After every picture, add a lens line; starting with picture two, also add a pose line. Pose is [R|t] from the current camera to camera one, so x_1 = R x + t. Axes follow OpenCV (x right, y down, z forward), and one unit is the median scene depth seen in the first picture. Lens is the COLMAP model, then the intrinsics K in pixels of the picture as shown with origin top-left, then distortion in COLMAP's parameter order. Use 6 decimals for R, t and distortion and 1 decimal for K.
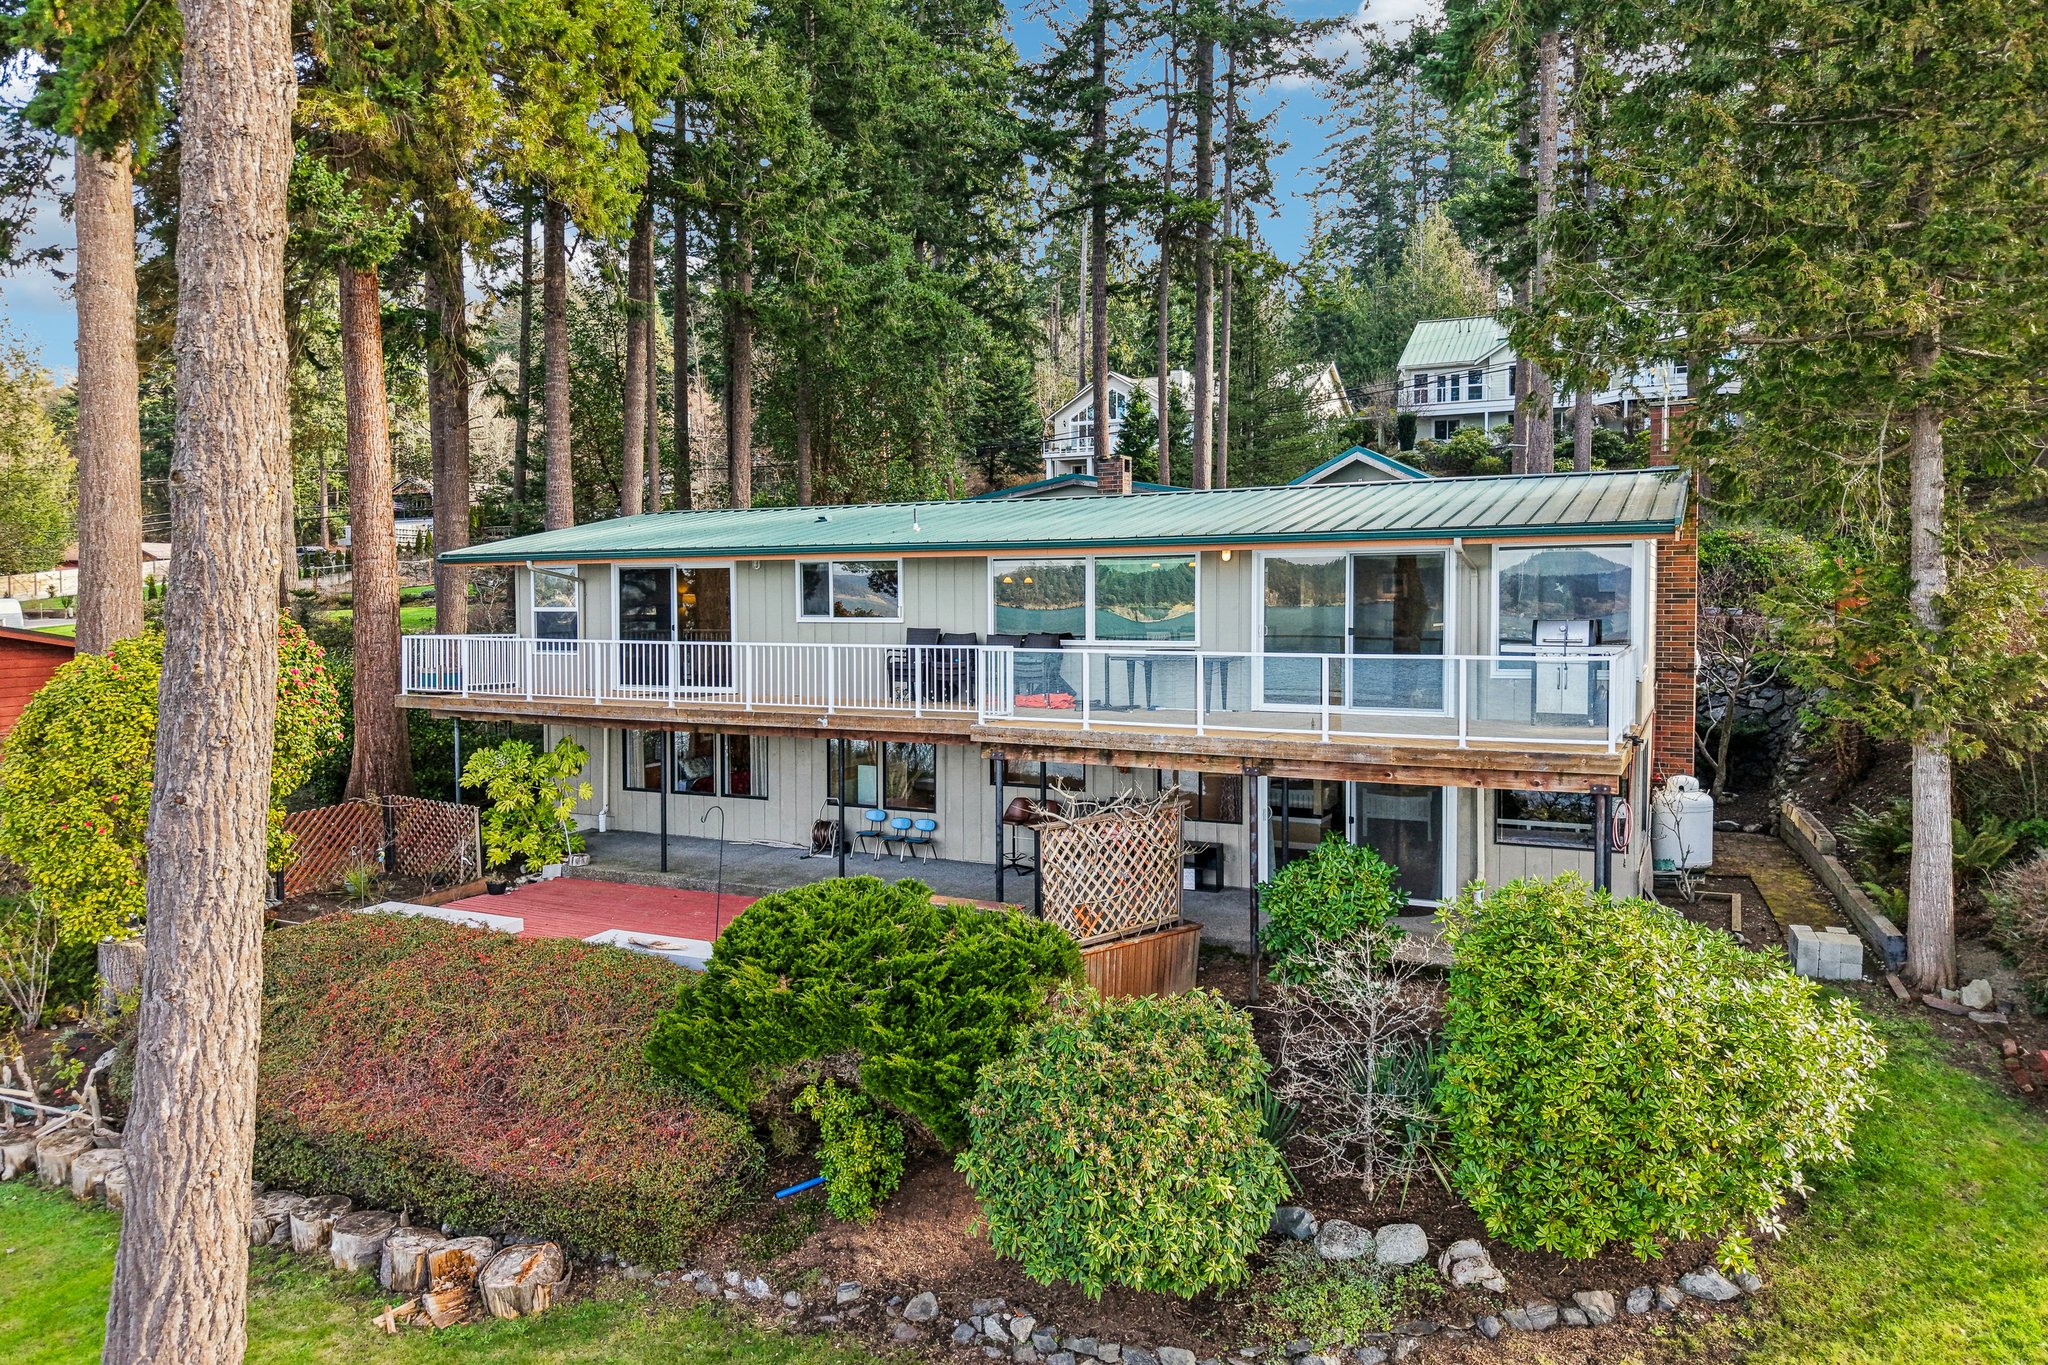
lens RADIAL K [[1386.1, 0, 1035.8], [0, 1386.1, 670.6], [0, 0, 1]] dist [0.019923, -0.010732]
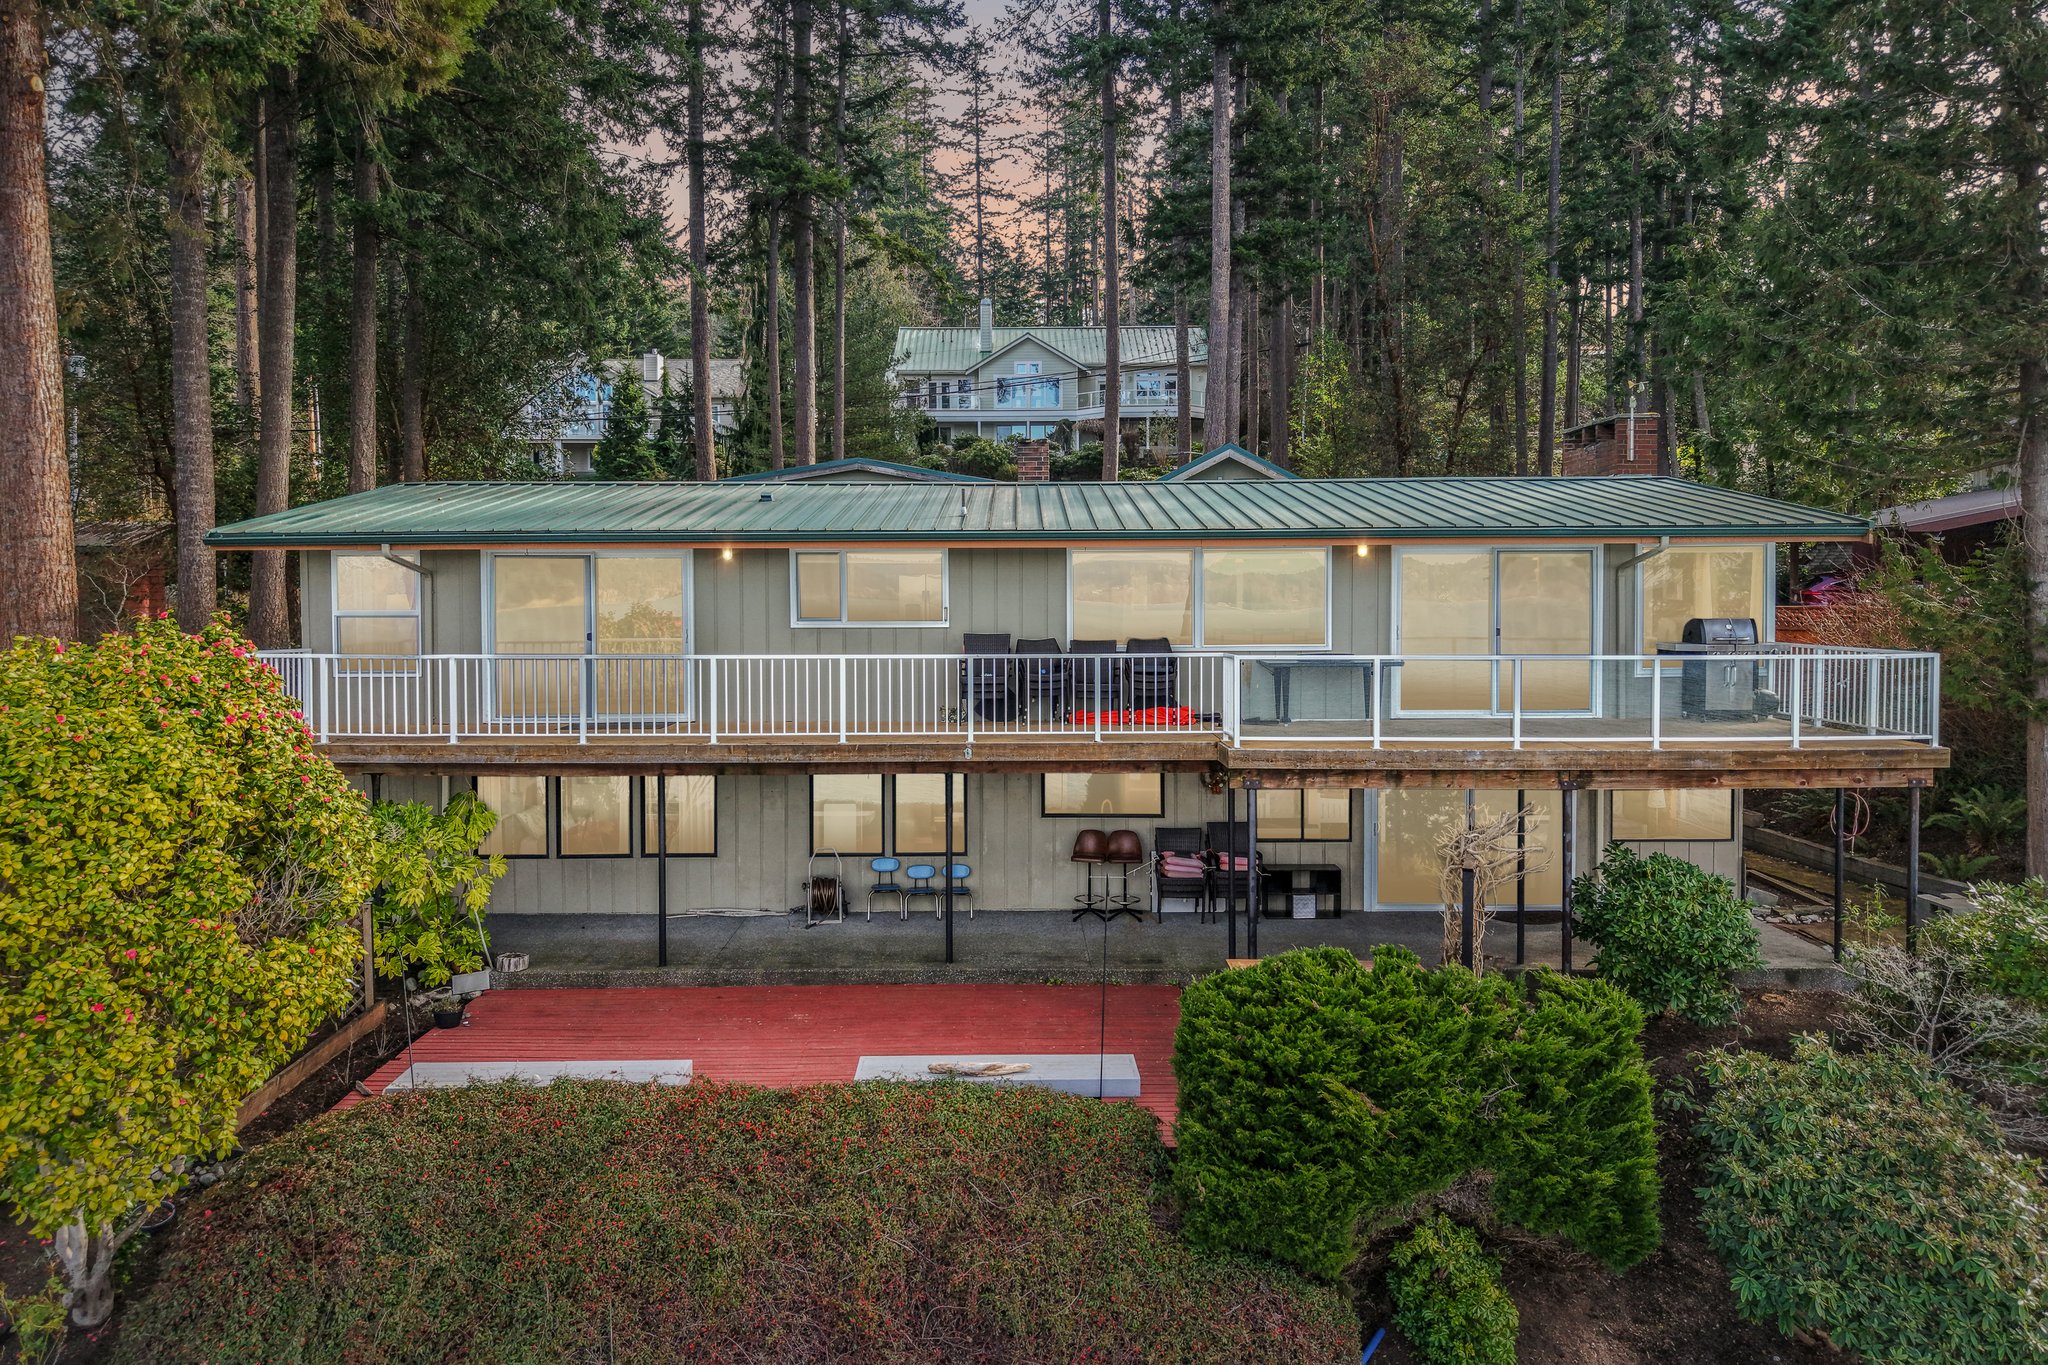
lens RADIAL K [[1386.1, 0, 1028.7], [0, 1386.1, 679.7], [0, 0, 1]] dist [0.019923, -0.010732]
pose [[0.889896, -0.024301, 0.455516, -0.434628], [0.022590, 0.999702, 0.009201, -0.010316], [-0.455604, 0.002102, 0.890180, 0.252946]]
